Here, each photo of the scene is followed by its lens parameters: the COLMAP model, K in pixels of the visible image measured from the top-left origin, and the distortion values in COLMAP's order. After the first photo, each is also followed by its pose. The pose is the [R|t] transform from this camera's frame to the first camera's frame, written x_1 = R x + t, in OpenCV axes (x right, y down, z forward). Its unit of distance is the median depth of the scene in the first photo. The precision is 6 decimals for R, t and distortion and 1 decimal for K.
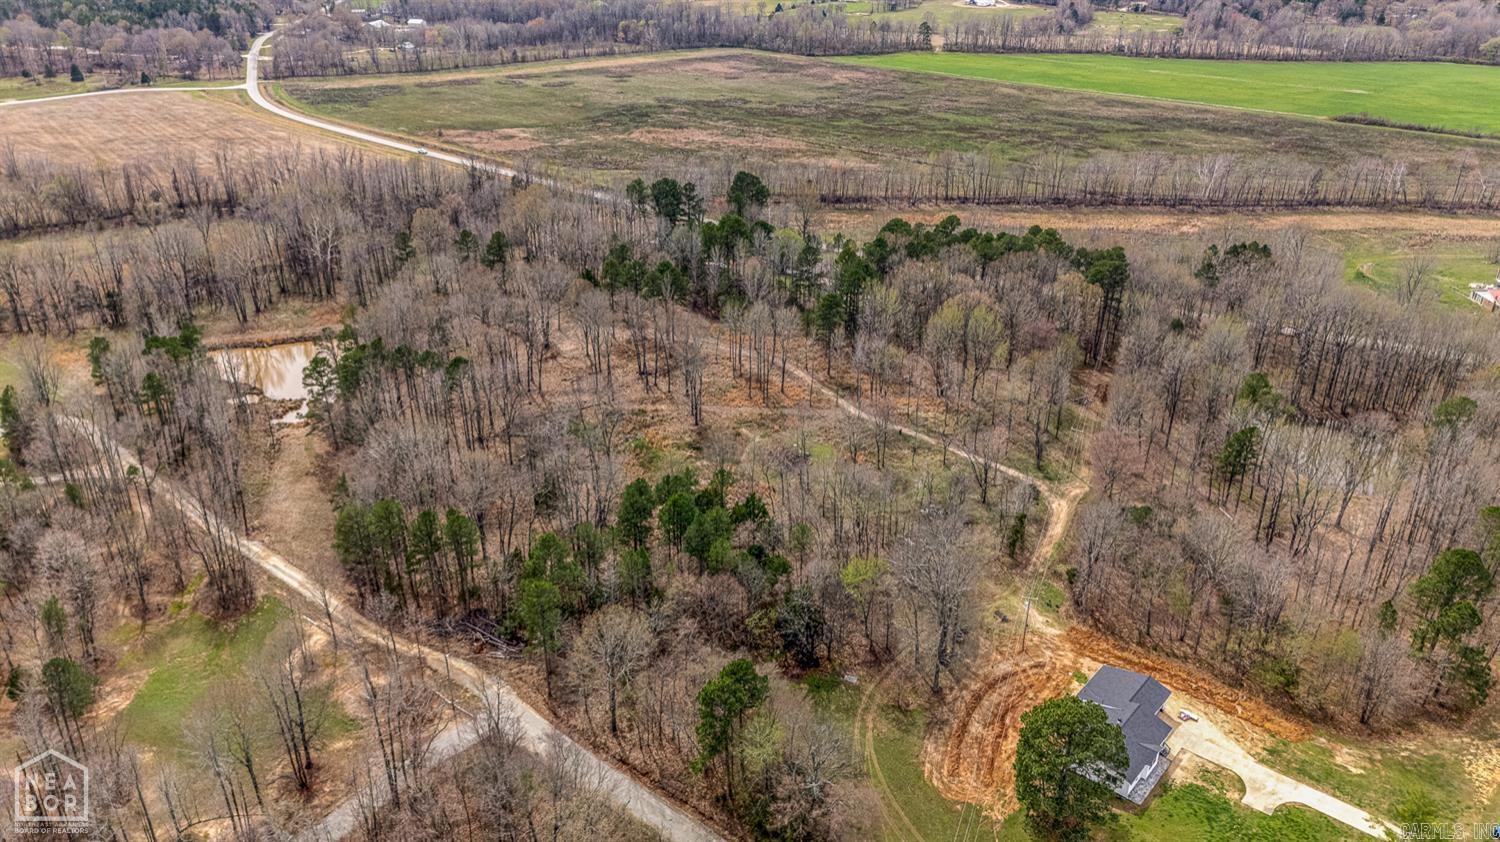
lens RADIAL K [[1090.8, 0, 750.0], [0, 1090.8, 421.0], [0, 0, 1]] dist [0.071609, -0.060540]
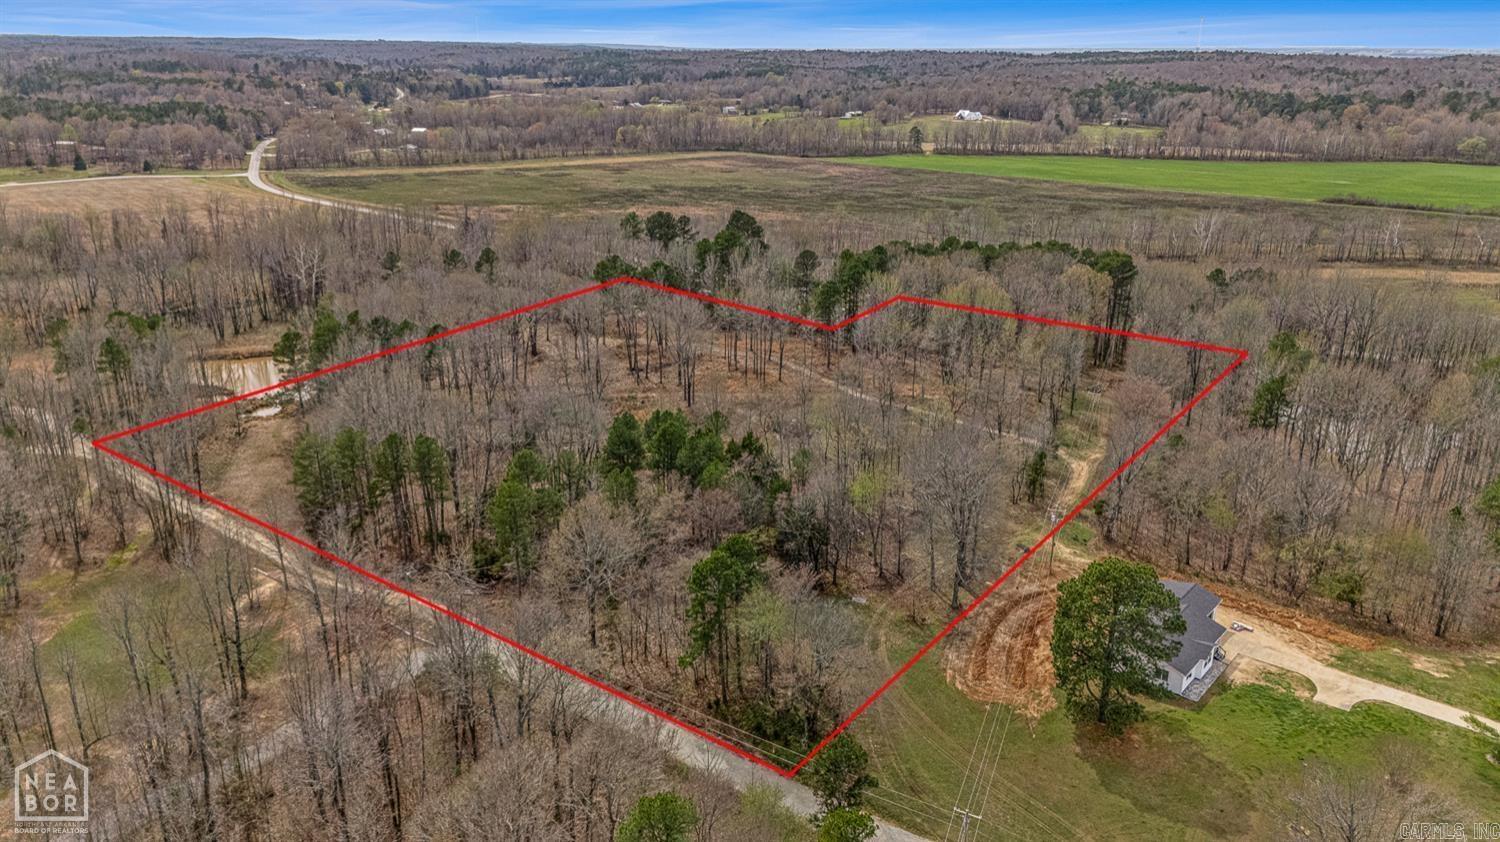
lens RADIAL K [[1090.8, 0, 750.0], [0, 1090.8, 421.0], [0, 0, 1]] dist [0.071609, -0.060540]
pose [[0.999985, 0.001549, 0.005253, -0.001257], [-0.000903, 0.992670, -0.120852, 0.115736], [-0.005401, 0.120846, 0.992657, 0.056830]]
